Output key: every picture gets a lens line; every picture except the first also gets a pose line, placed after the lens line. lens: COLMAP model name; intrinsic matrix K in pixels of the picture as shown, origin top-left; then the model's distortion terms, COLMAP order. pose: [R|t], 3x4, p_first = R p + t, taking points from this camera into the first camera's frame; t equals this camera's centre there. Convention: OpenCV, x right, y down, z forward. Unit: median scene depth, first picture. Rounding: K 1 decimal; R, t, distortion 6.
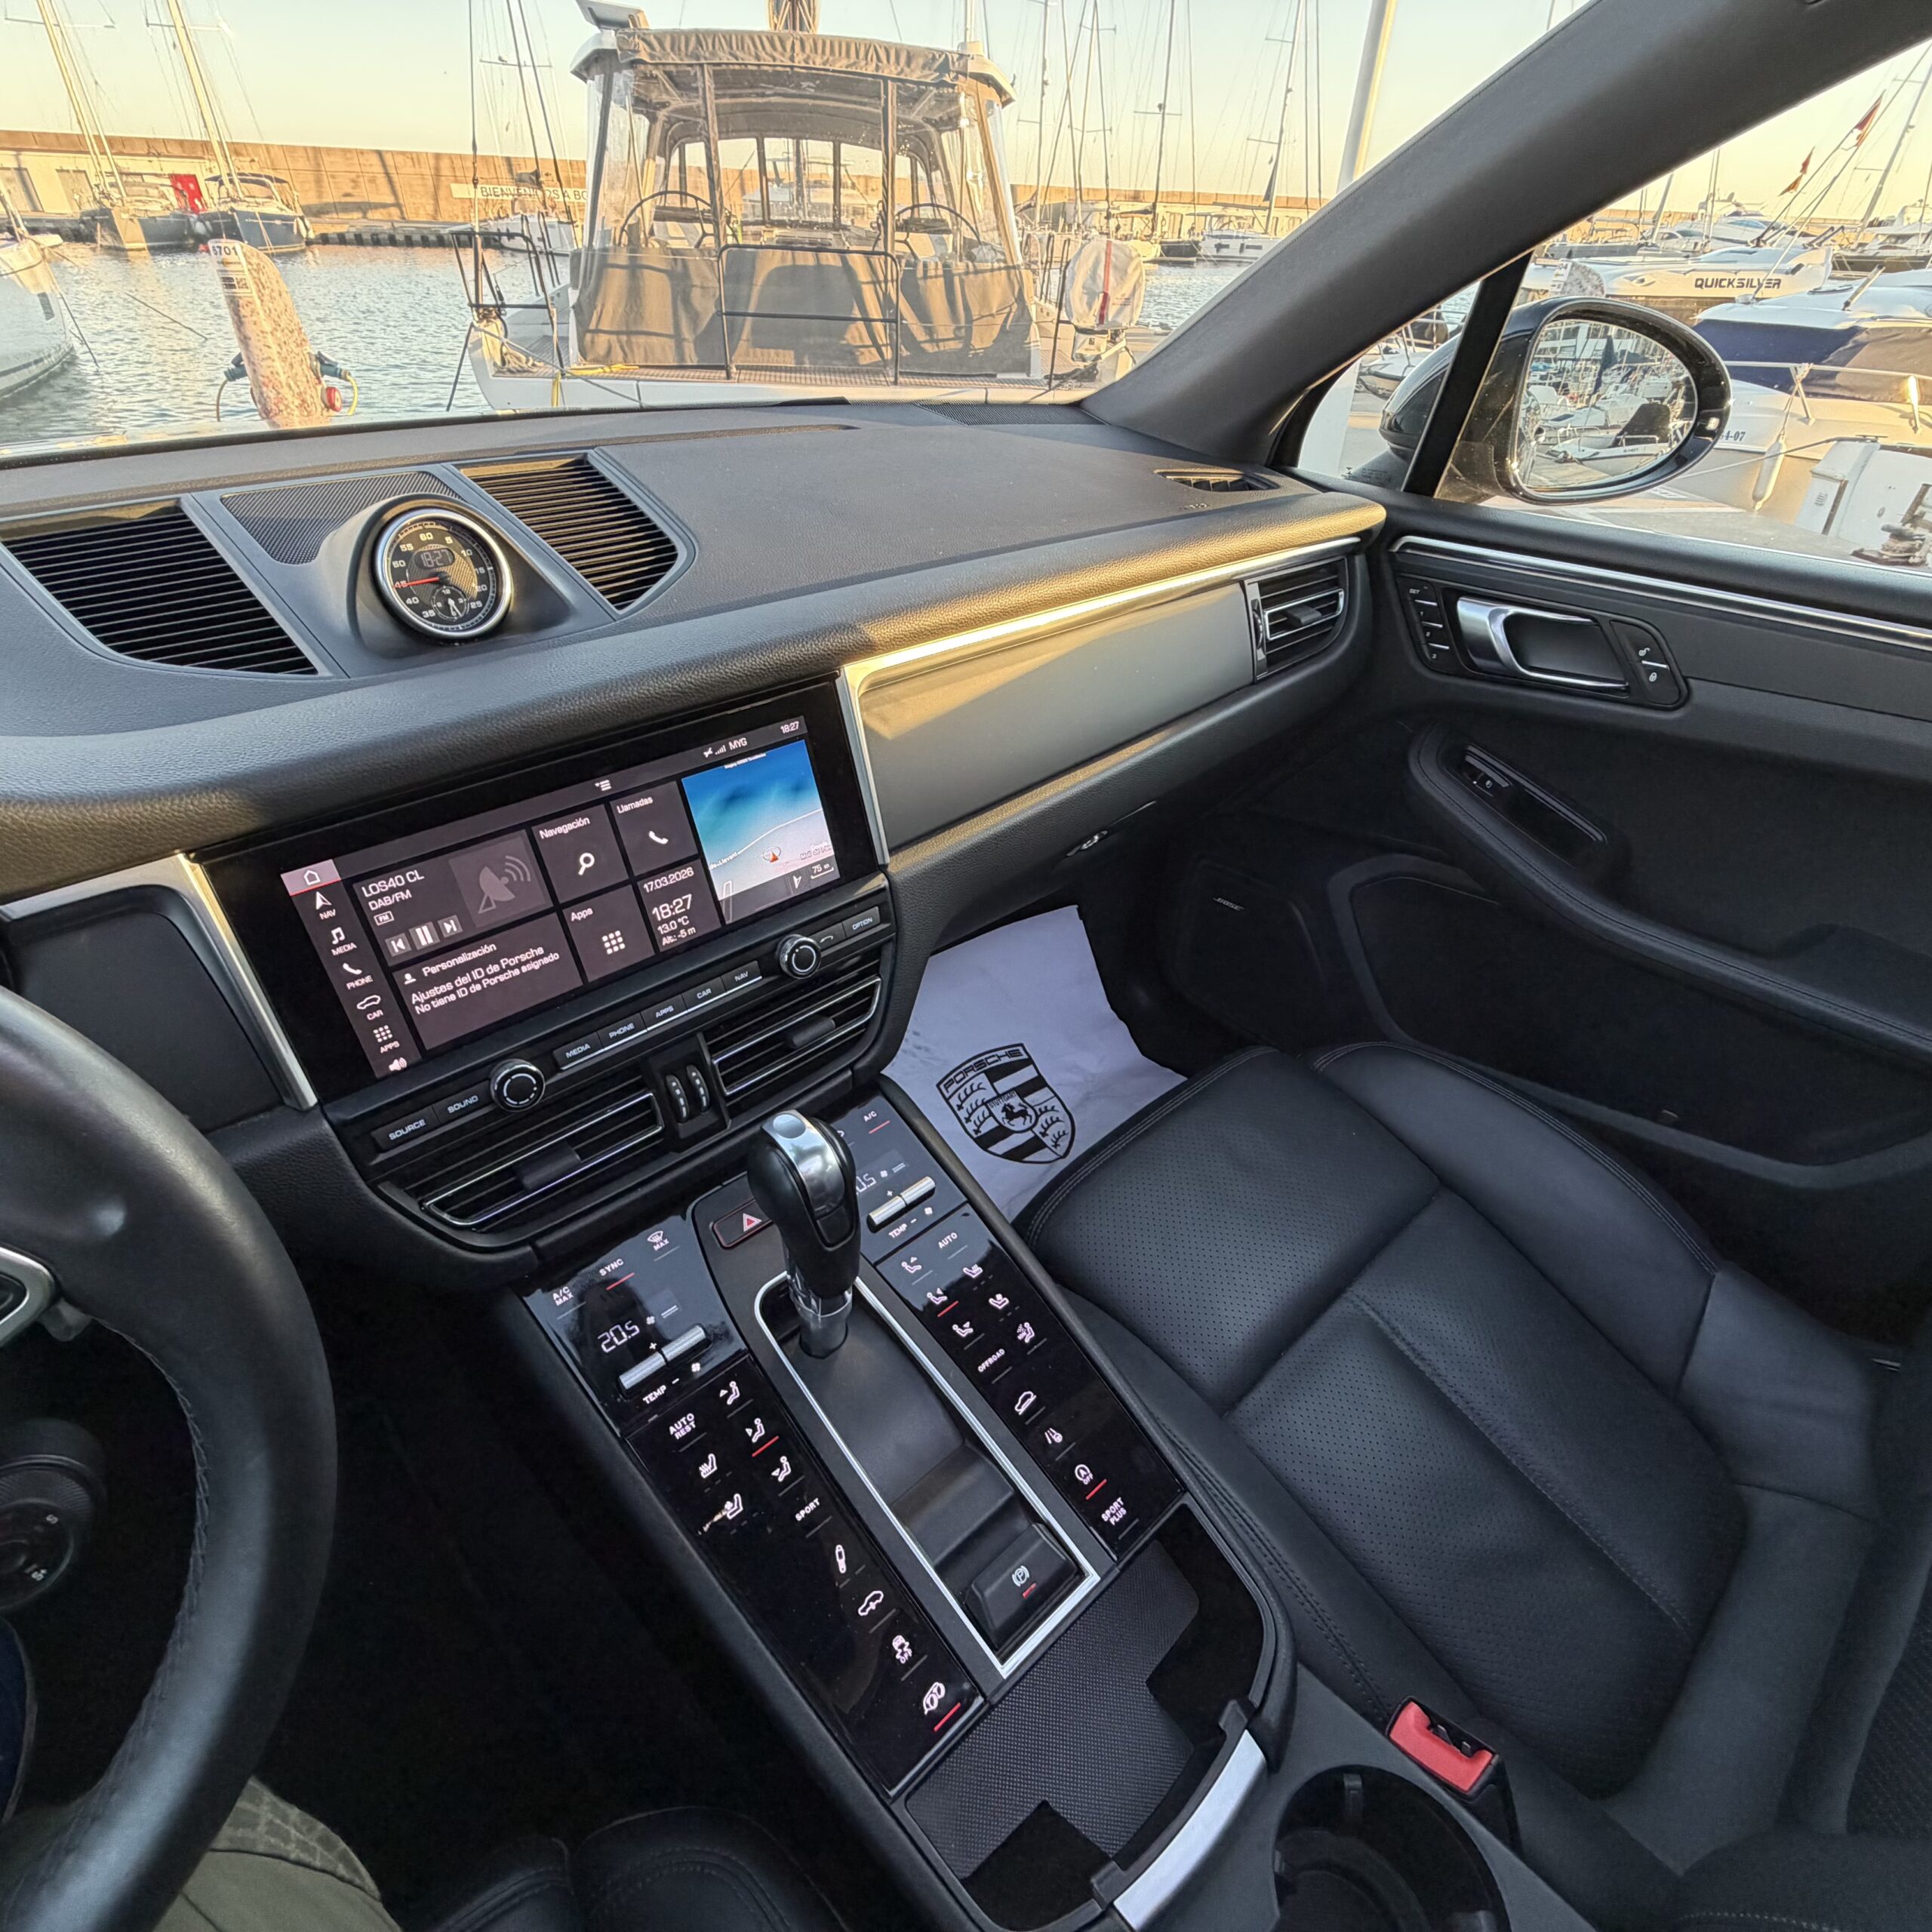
lens RADIAL K [[1025.9, 0, 971.1], [0, 1025.9, 948.1], [0, 0, 1]] dist [-0.002300, -0.001046]
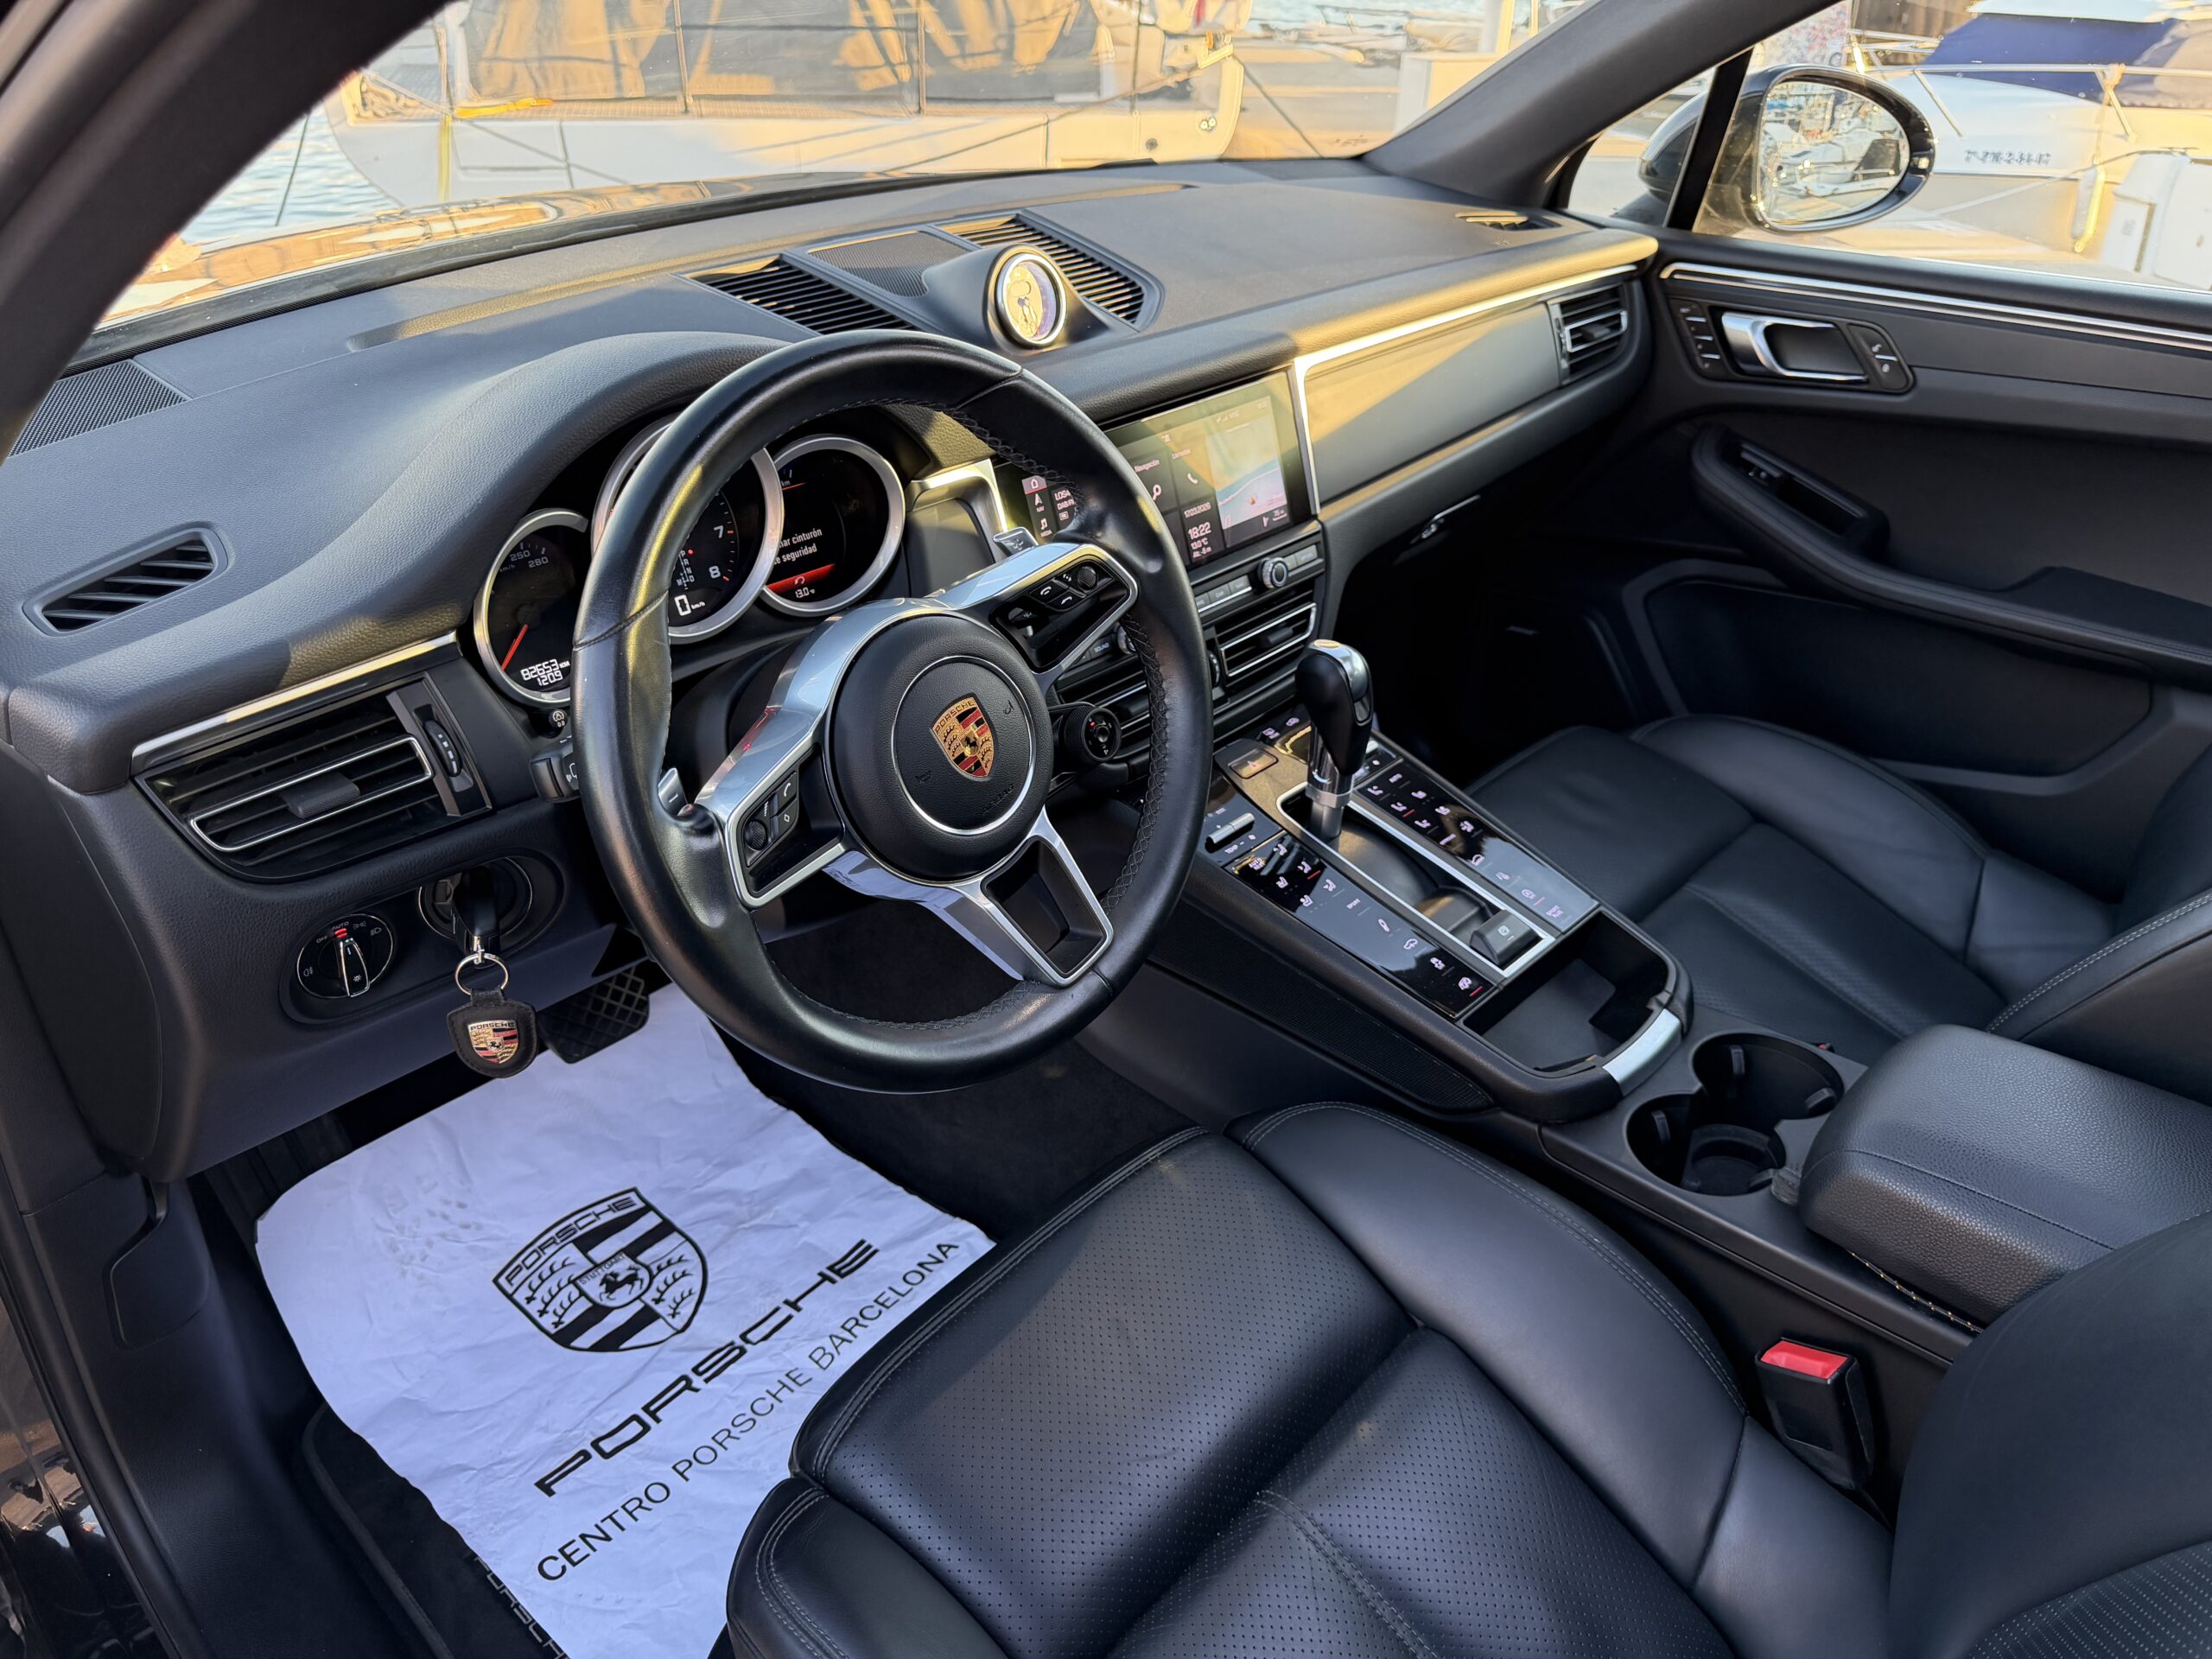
lens RADIAL K [[1574.7, 0, 1114.4], [0, 1574.7, 824.6], [0, 0, 1]] dist [0.010541, -0.023091]
pose [[0.996305, -0.058307, 0.063064, -0.446998], [0.062764, 0.995488, -0.071165, 0.399561], [-0.058630, 0.074860, 0.995469, -0.869213]]
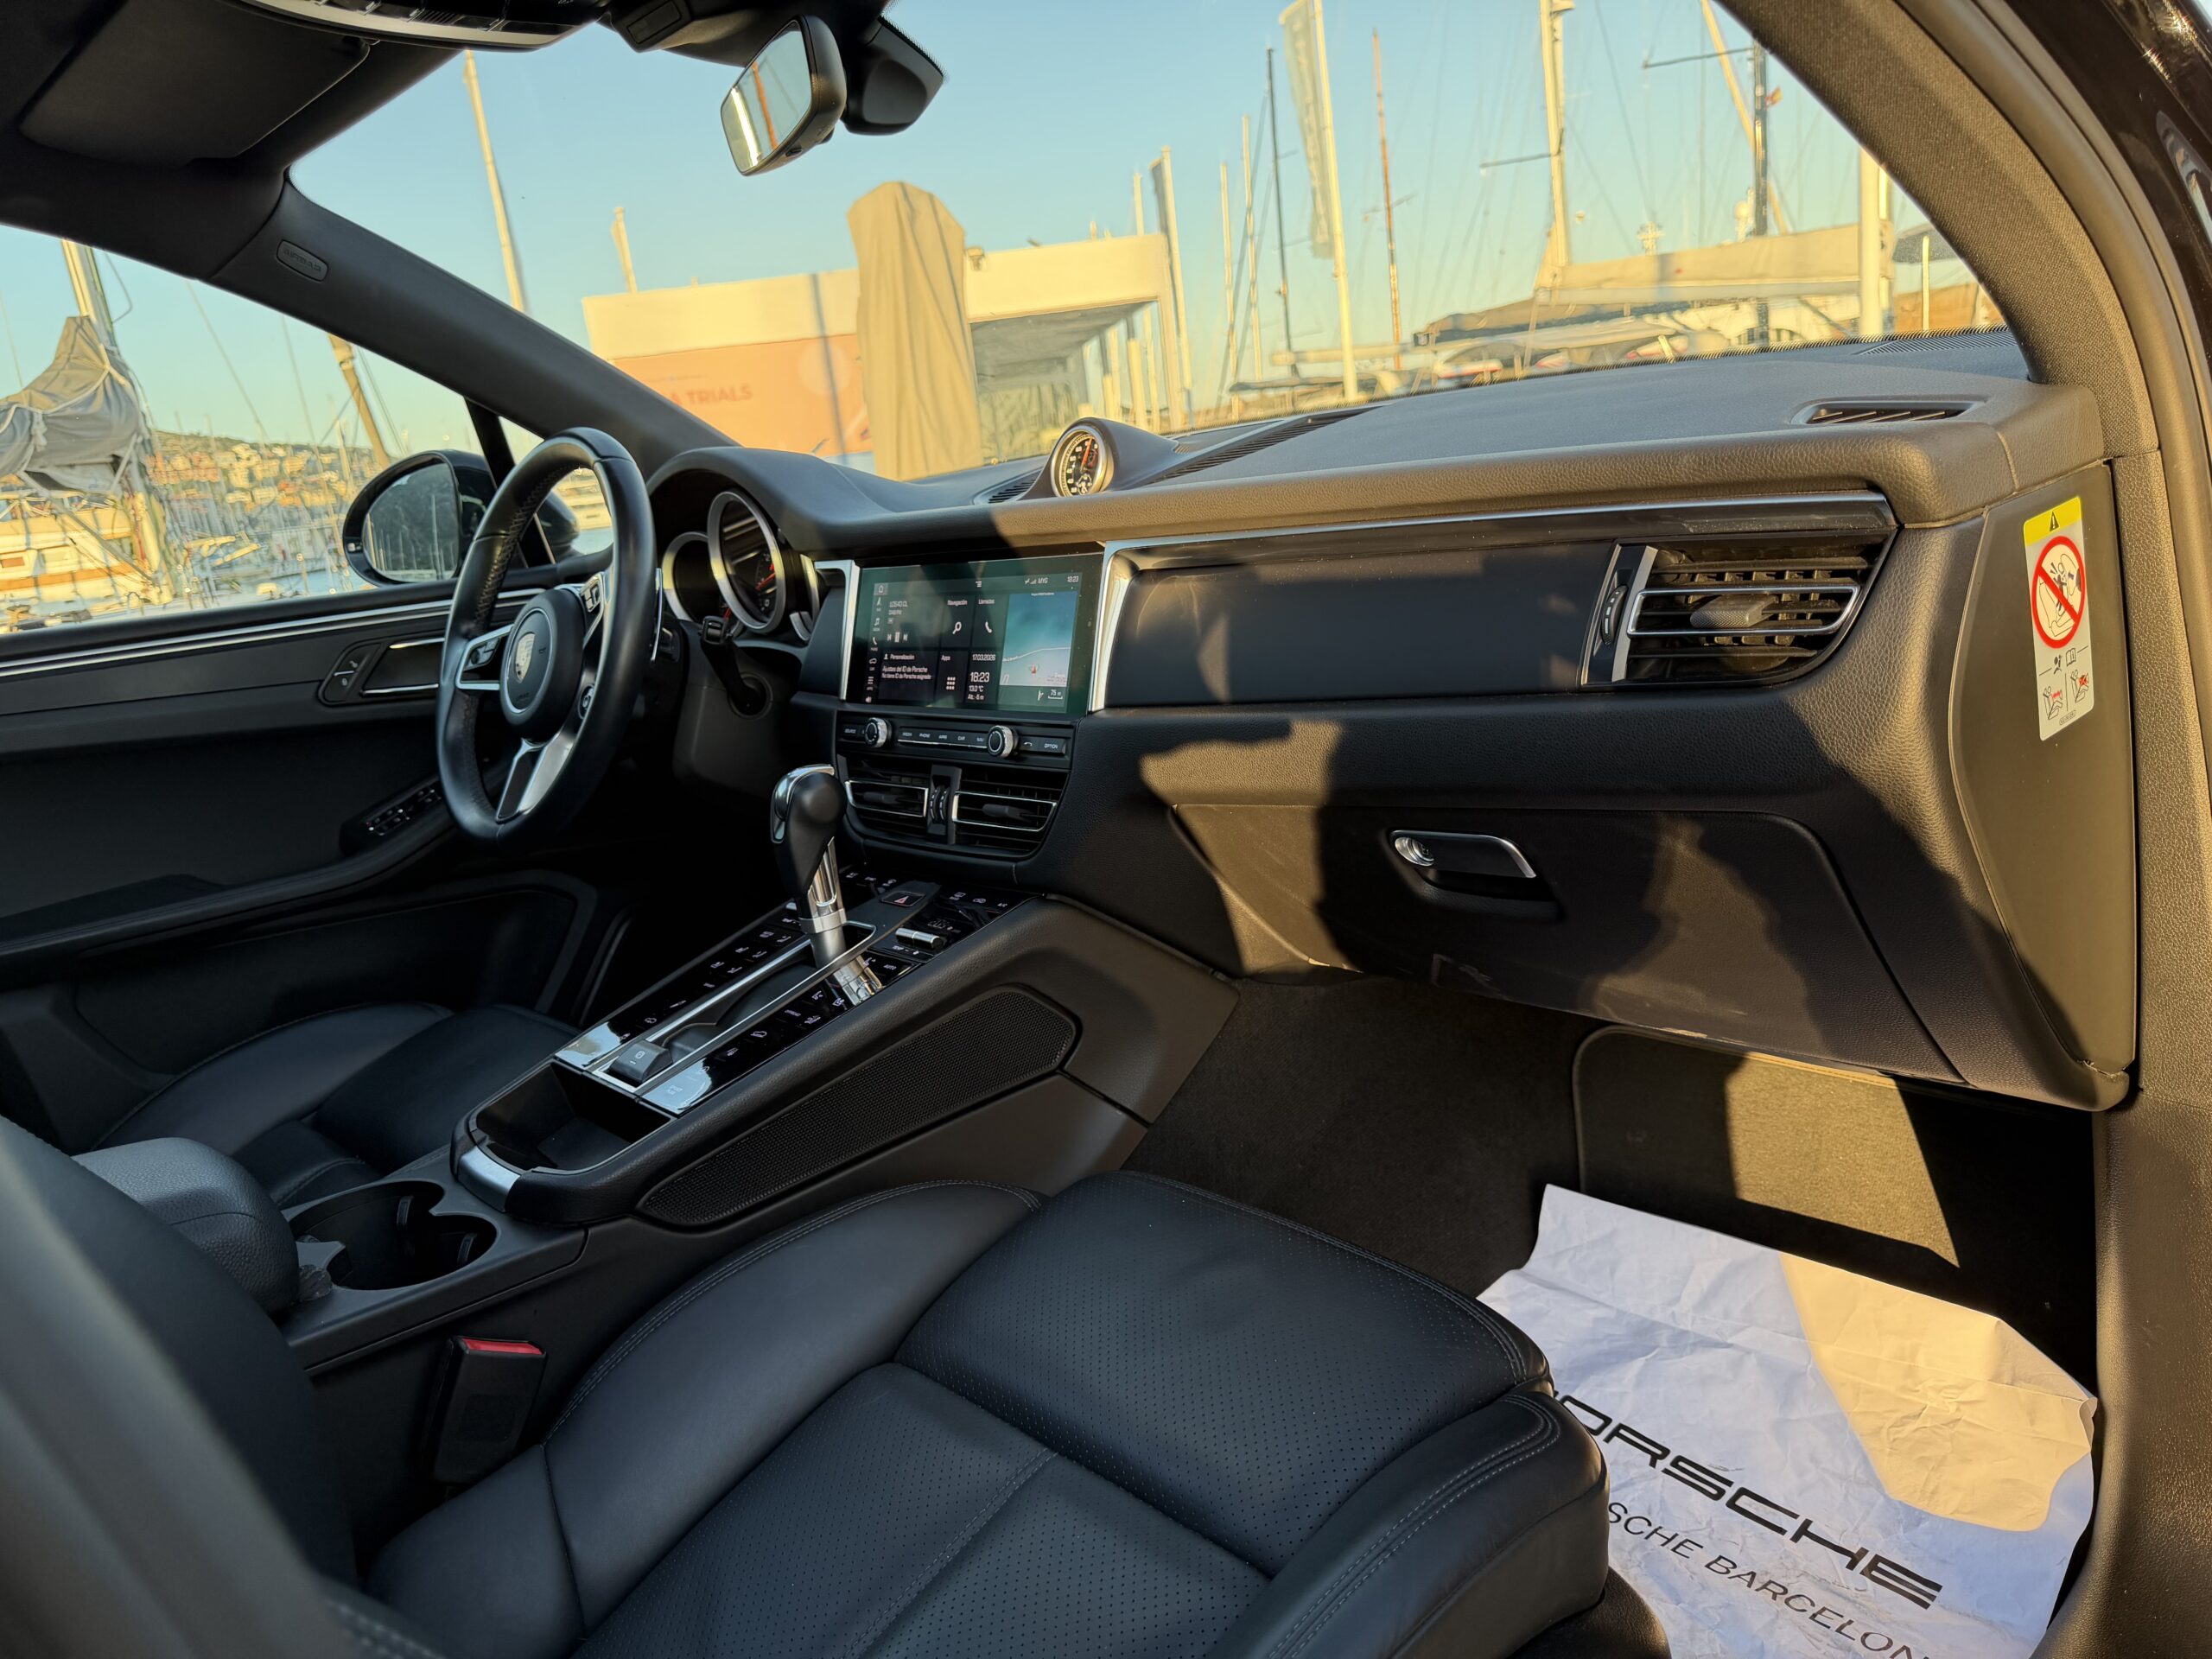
lens RADIAL K [[1574.7, 0, 1121.9], [0, 1574.7, 822.2], [0, 0, 1]] dist [0.010541, -0.023091]
pose [[0.001425, 0.202952, -0.979188, 1.502176], [-0.471065, 0.863877, 0.178366, -0.276217], [0.882098, 0.461006, 0.096834, 0.836328]]
